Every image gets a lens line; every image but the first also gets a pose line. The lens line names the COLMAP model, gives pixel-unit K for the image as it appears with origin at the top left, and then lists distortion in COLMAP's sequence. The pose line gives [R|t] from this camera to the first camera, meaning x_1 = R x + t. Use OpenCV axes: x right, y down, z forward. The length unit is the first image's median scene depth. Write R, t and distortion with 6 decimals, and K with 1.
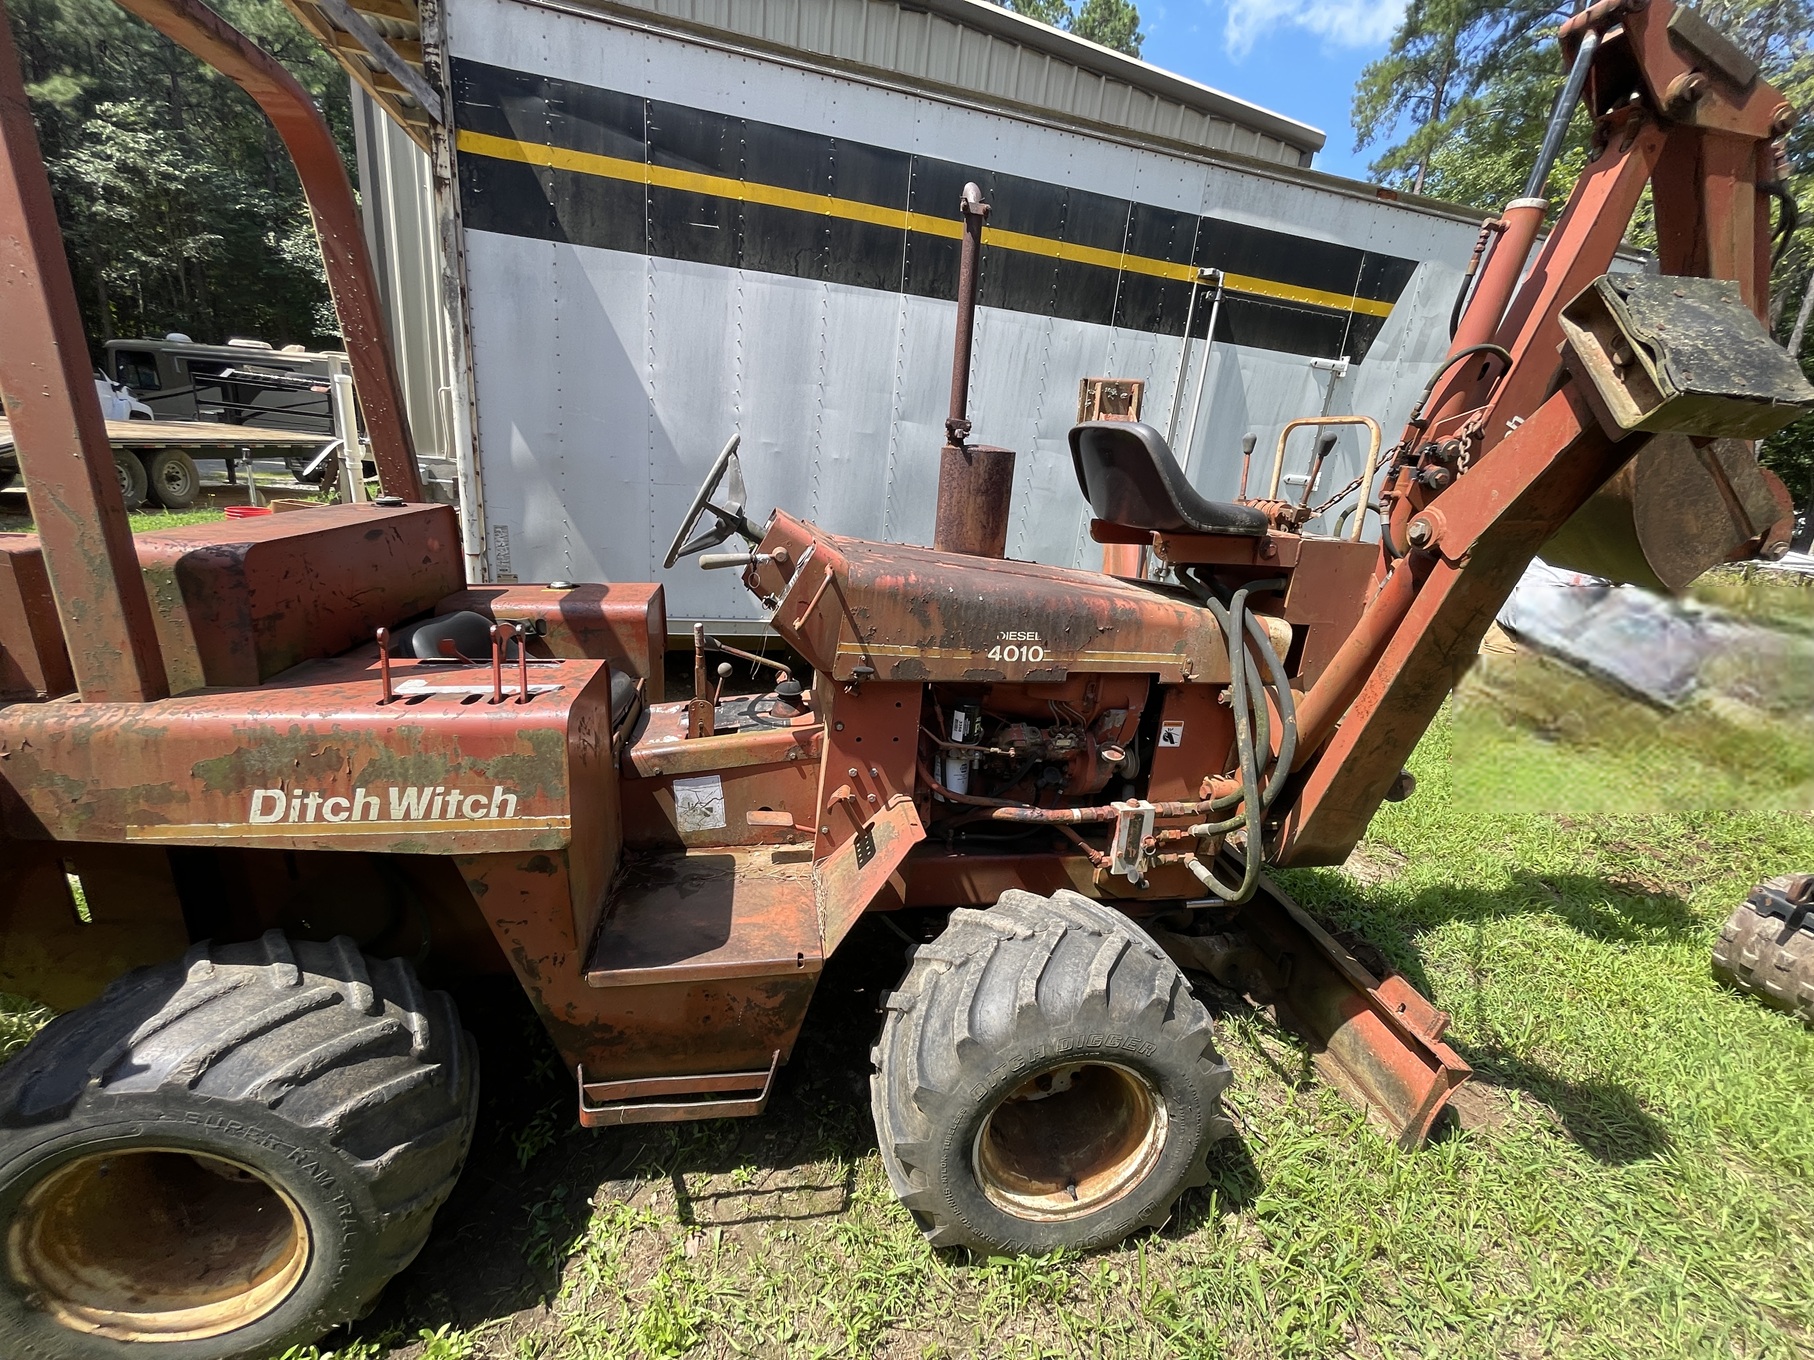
lens RADIAL K [[732.3, 0, 904.1], [0, 732.3, 676.4], [0, 0, 1]] dist [0.001691, 0.000842]
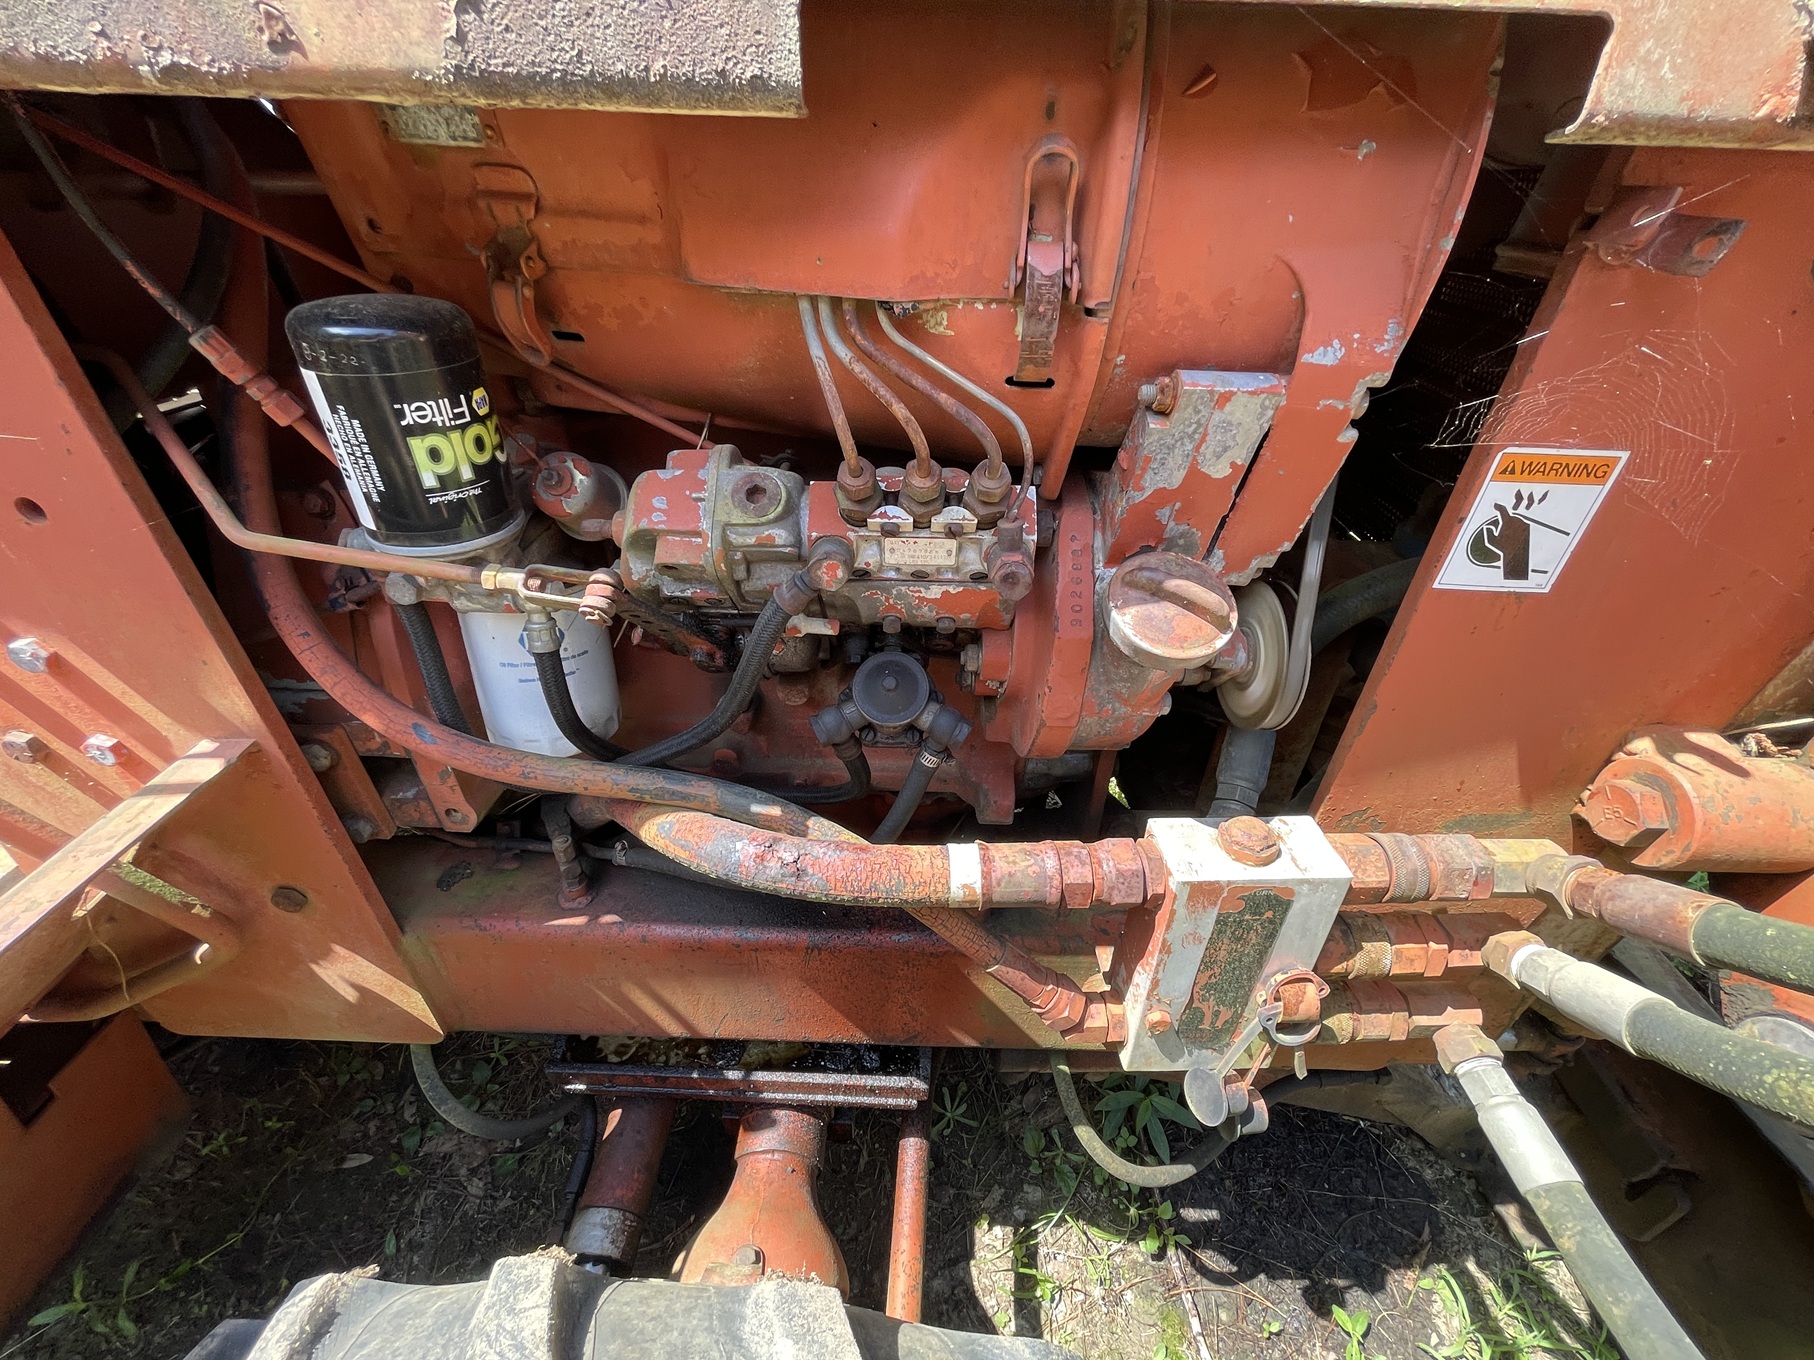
lens RADIAL K [[732.3, 0, 904.1], [0, 732.3, 676.4], [0, 0, 1]] dist [0.001691, 0.000842]
pose [[0.980696, 0.067752, -0.183424, 0.248850], [-0.012786, 0.958266, 0.285593, 0.064708], [0.195118, -0.277734, 0.940634, 0.786206]]
